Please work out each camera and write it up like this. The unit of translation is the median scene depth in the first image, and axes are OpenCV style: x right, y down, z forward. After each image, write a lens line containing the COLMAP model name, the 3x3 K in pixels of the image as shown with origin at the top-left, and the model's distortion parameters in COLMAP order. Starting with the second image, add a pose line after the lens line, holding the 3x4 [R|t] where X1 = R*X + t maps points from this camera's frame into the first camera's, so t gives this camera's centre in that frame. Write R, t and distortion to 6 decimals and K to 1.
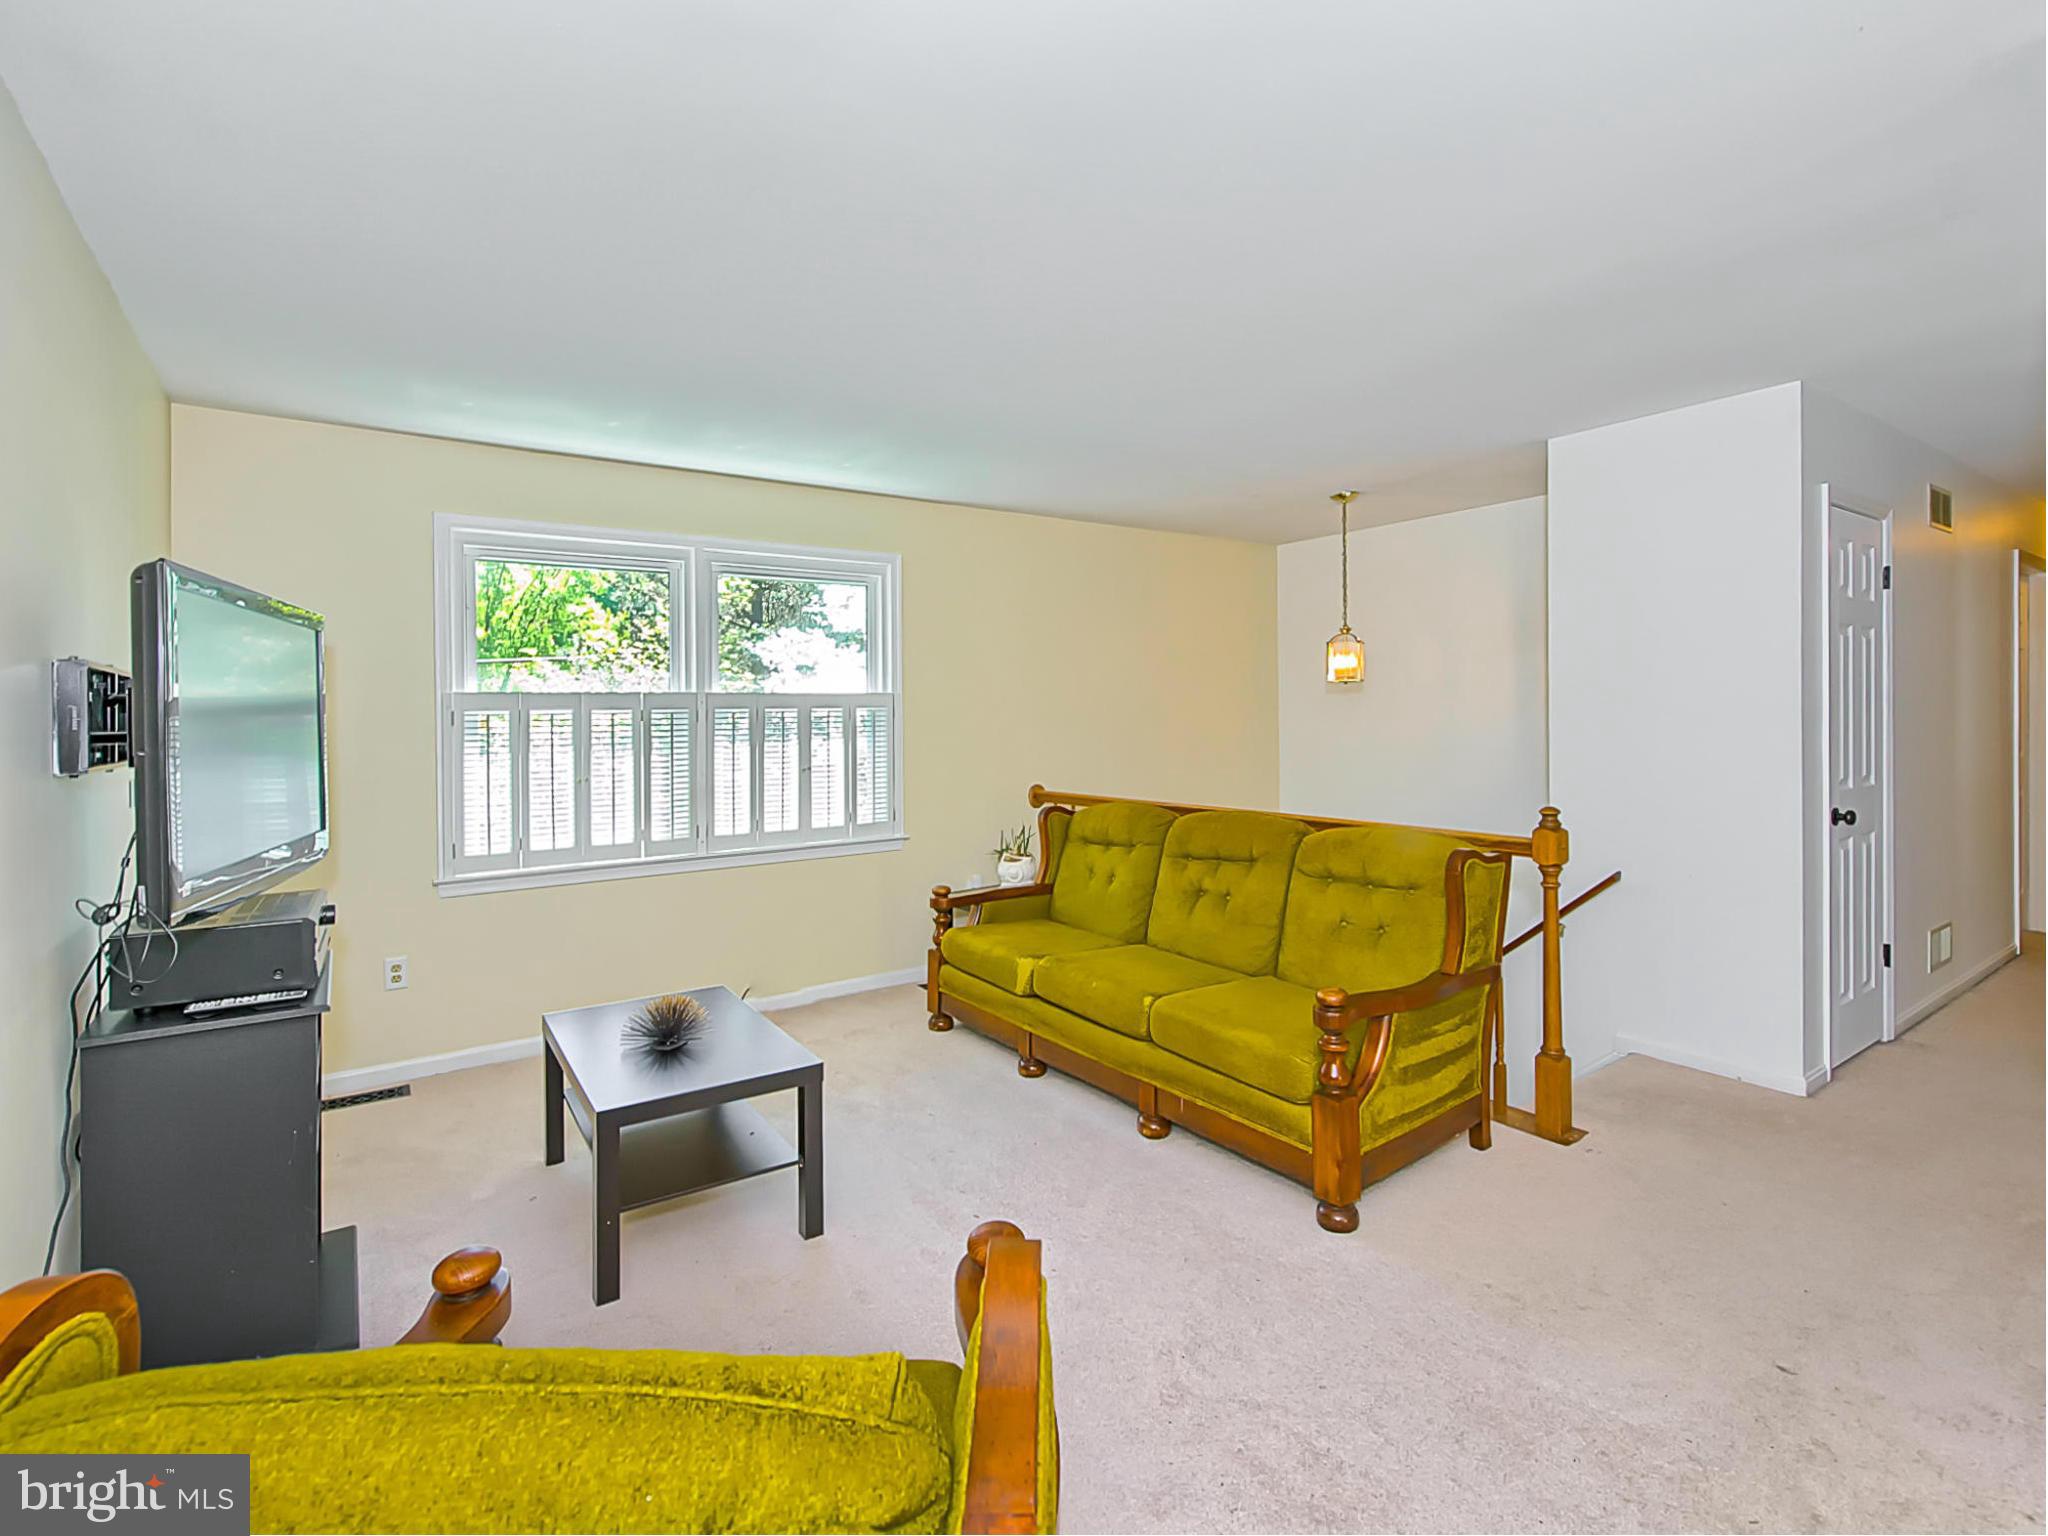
lens RADIAL K [[945.0, 0, 978.7], [0, 945.0, 769.1], [0, 0, 1]] dist [0.003109, 0.000560]
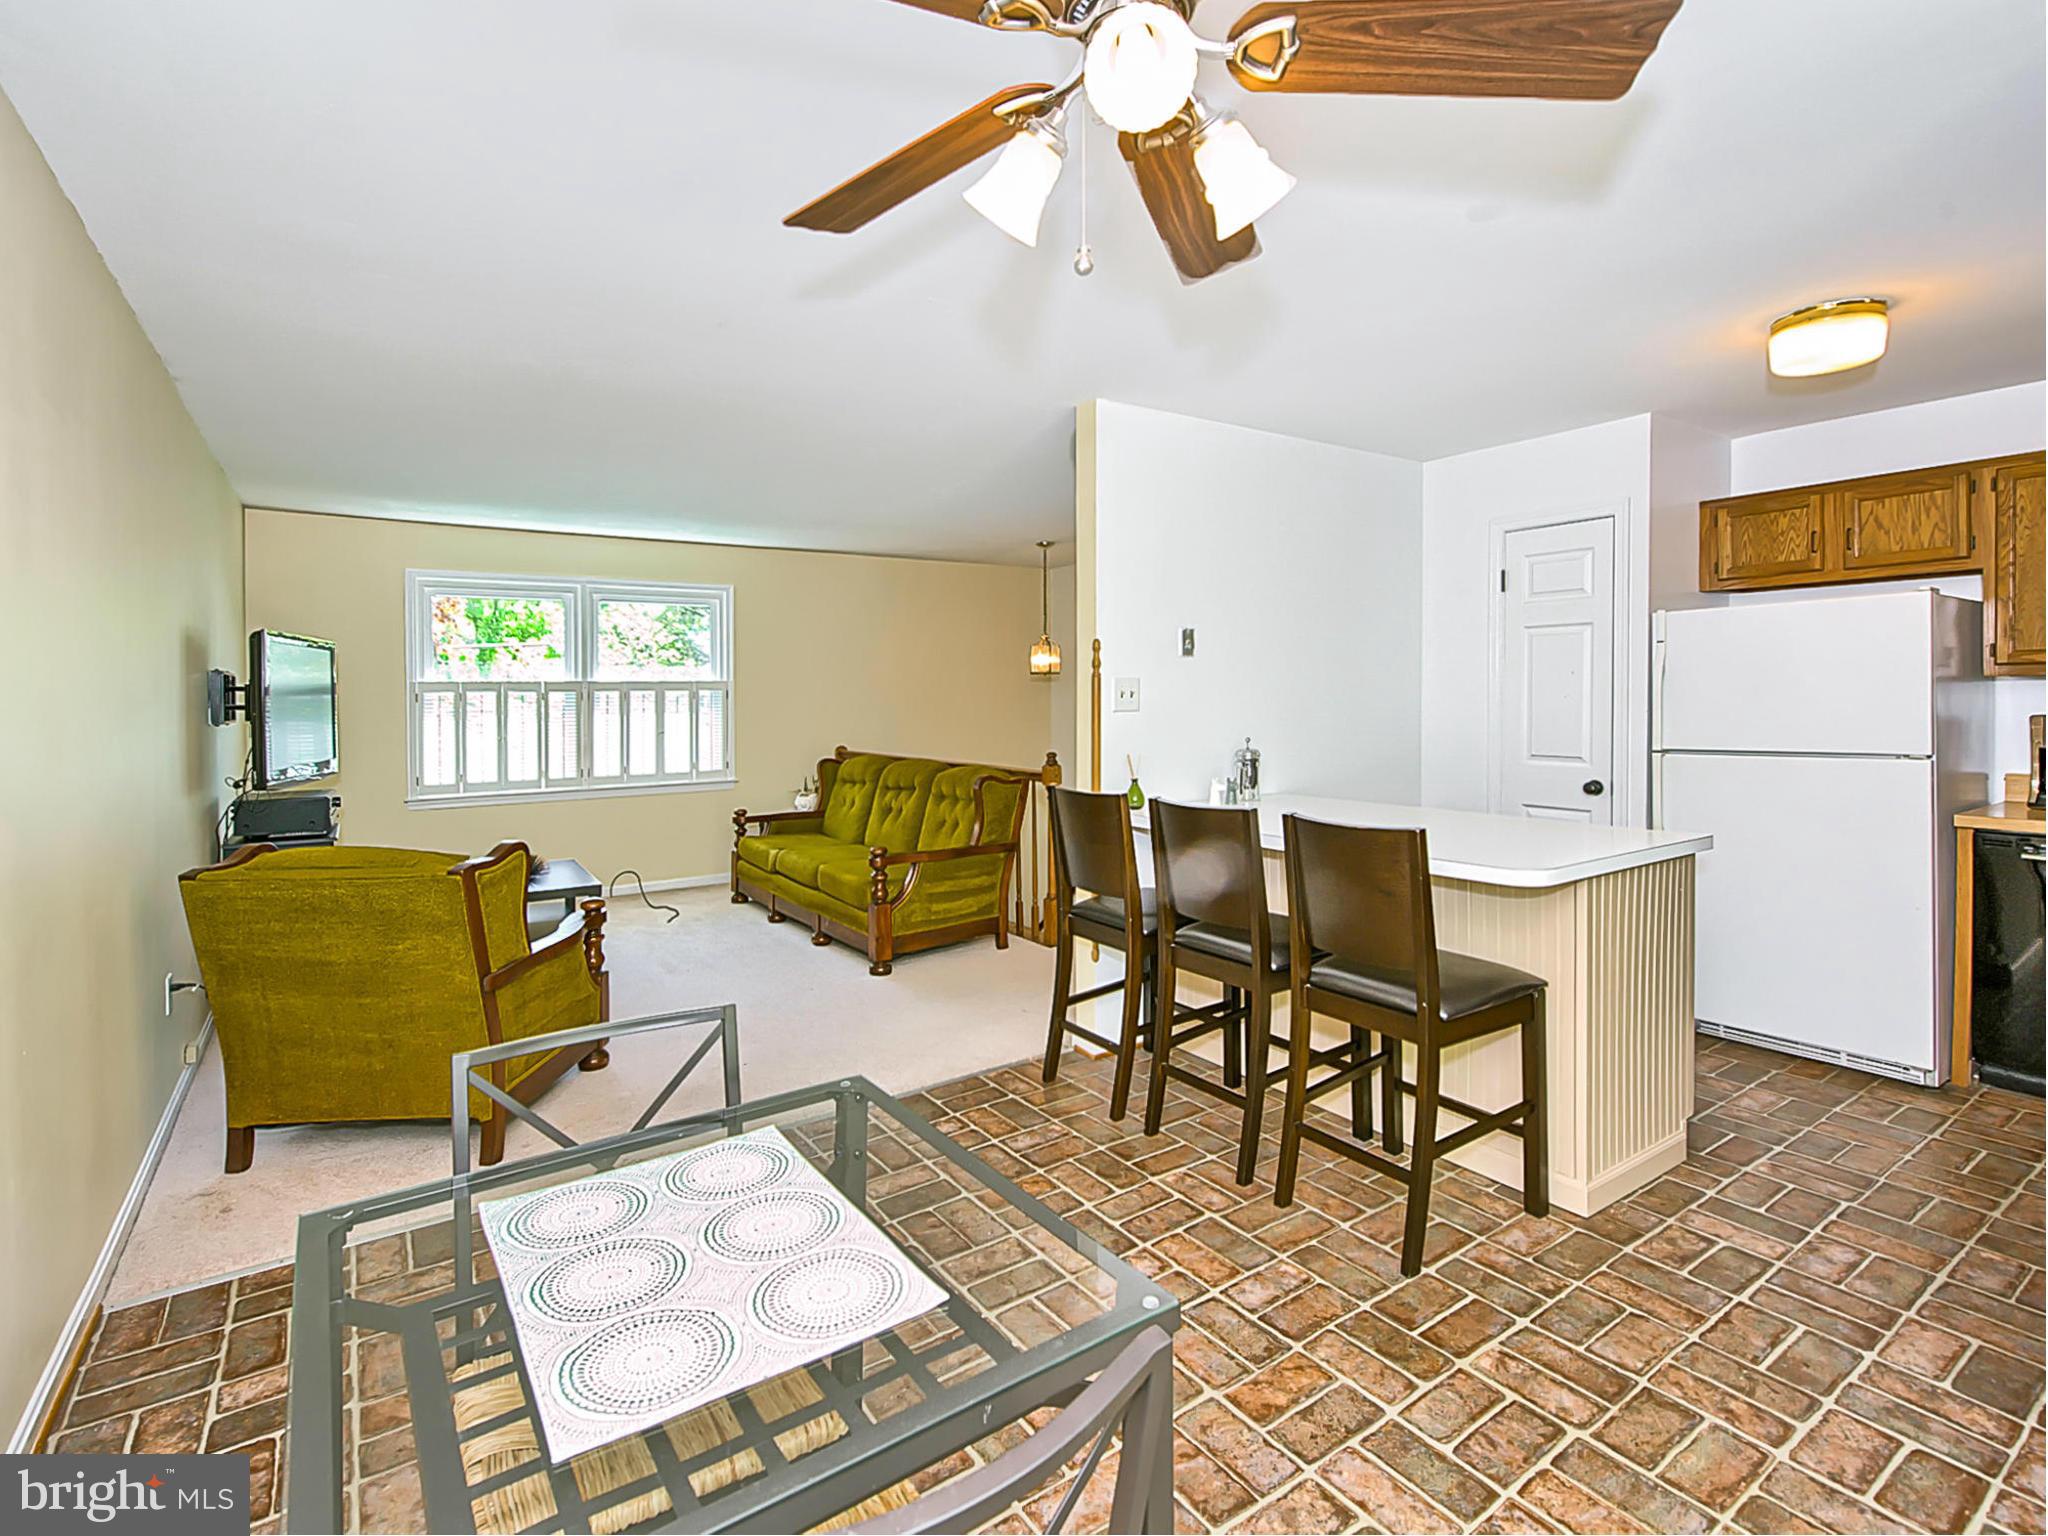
lens RADIAL K [[945.6, 0, 981.8], [0, 945.6, 757.2], [0, 0, 1]] dist [-0.002007, -0.000425]
pose [[0.999952, 0.004108, -0.008869, 0.417302], [-0.004029, 0.999952, 0.008917, 0.029703], [0.008905, -0.008881, 0.999921, -0.591450]]
